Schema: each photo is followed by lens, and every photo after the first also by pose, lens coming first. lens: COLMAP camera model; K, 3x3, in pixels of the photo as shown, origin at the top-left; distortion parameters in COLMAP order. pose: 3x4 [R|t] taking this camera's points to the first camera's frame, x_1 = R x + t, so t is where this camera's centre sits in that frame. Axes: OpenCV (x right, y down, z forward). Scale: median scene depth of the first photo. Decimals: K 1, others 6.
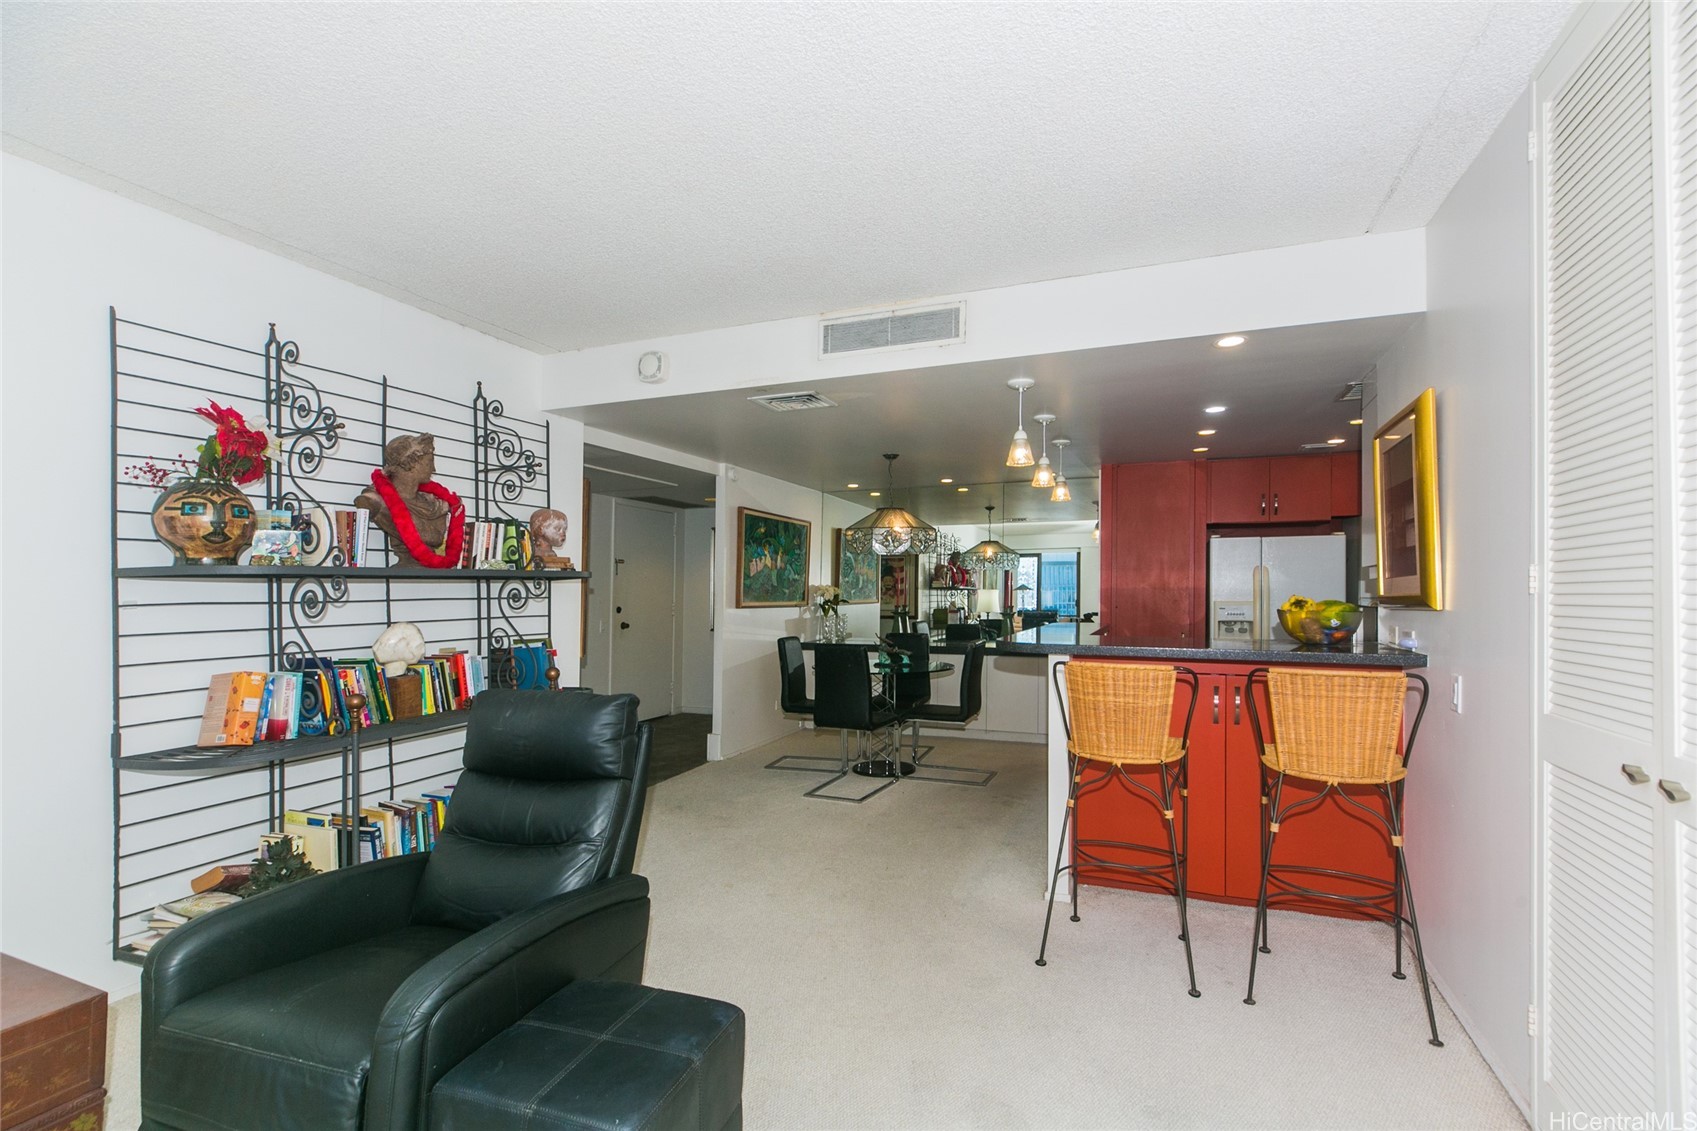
lens RADIAL K [[758.1, 0, 850.1], [0, 758.1, 596.7], [0, 0, 1]] dist [0.001693, -0.000117]
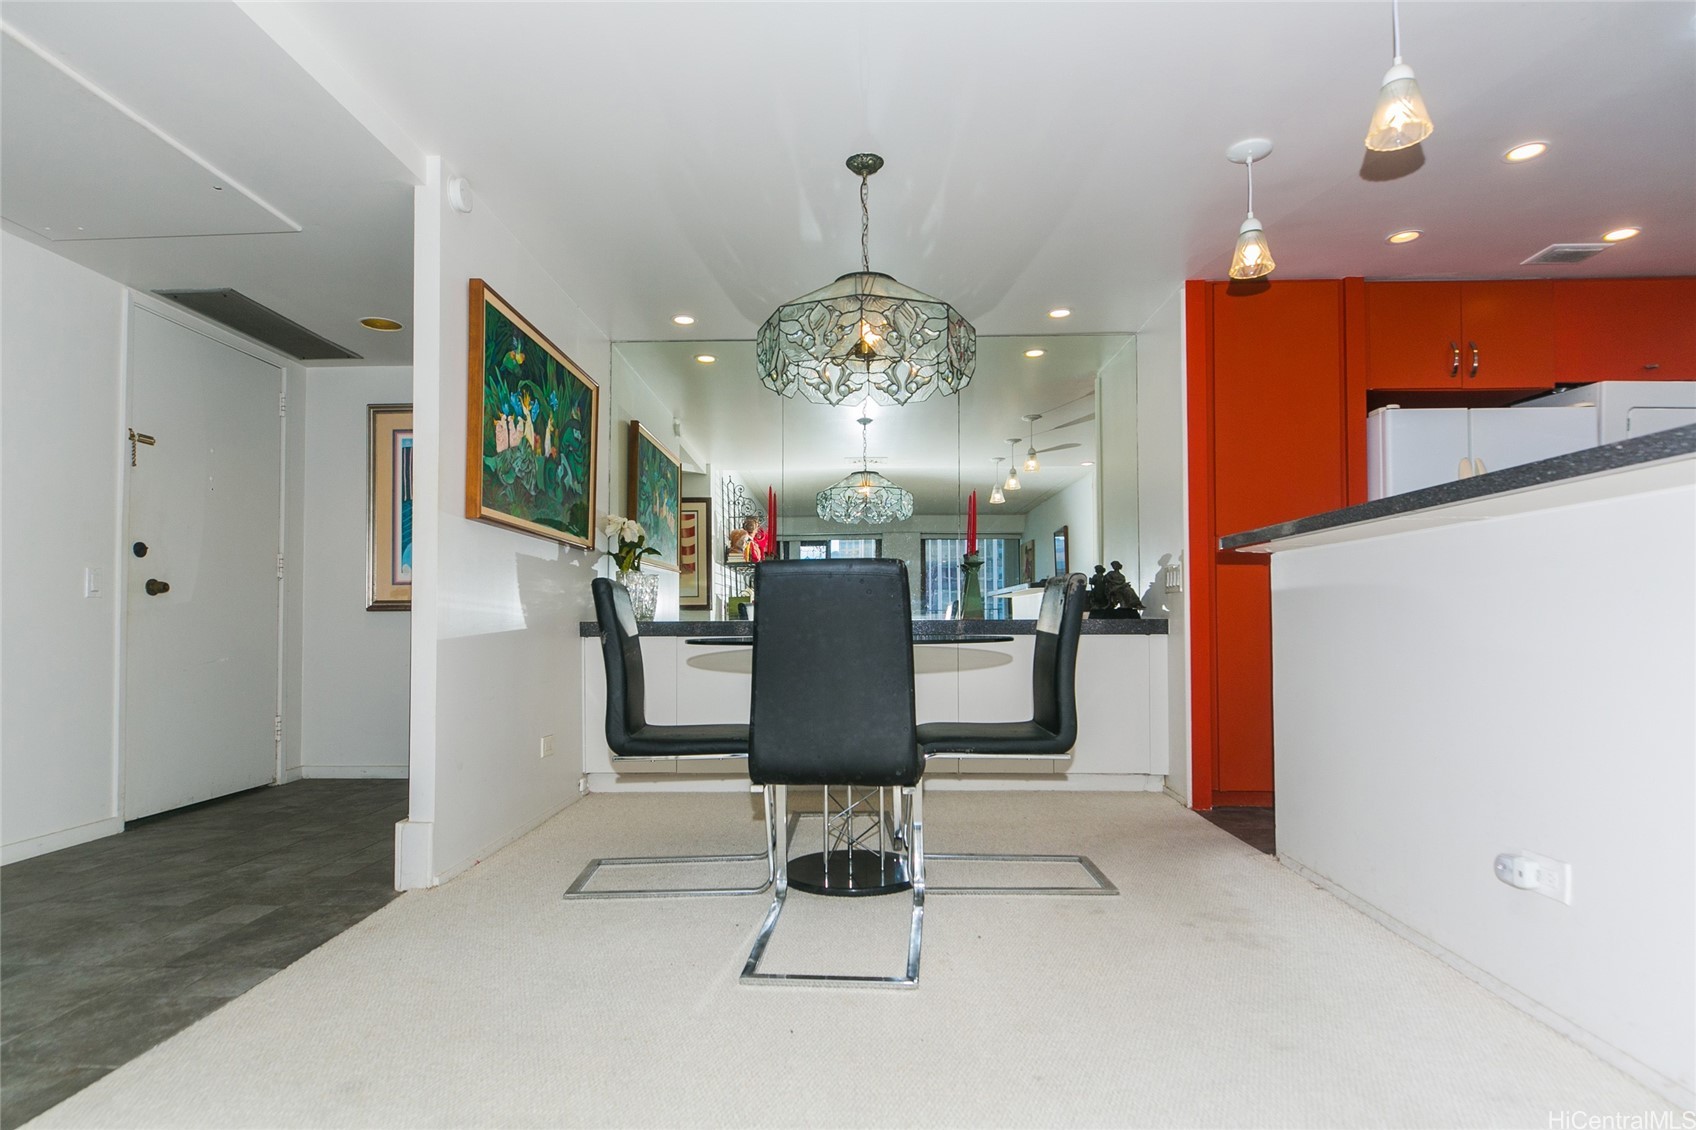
lens RADIAL K [[894.8, 0, 839.3], [0, 894.8, 617.8], [0, 0, 1]] dist [-0.000826, -0.000552]
pose [[0.940129, -0.004758, 0.340784, -0.183826], [0.006440, 0.999972, -0.003804, 0.107692], [-0.340757, 0.005771, 0.940134, 0.680015]]
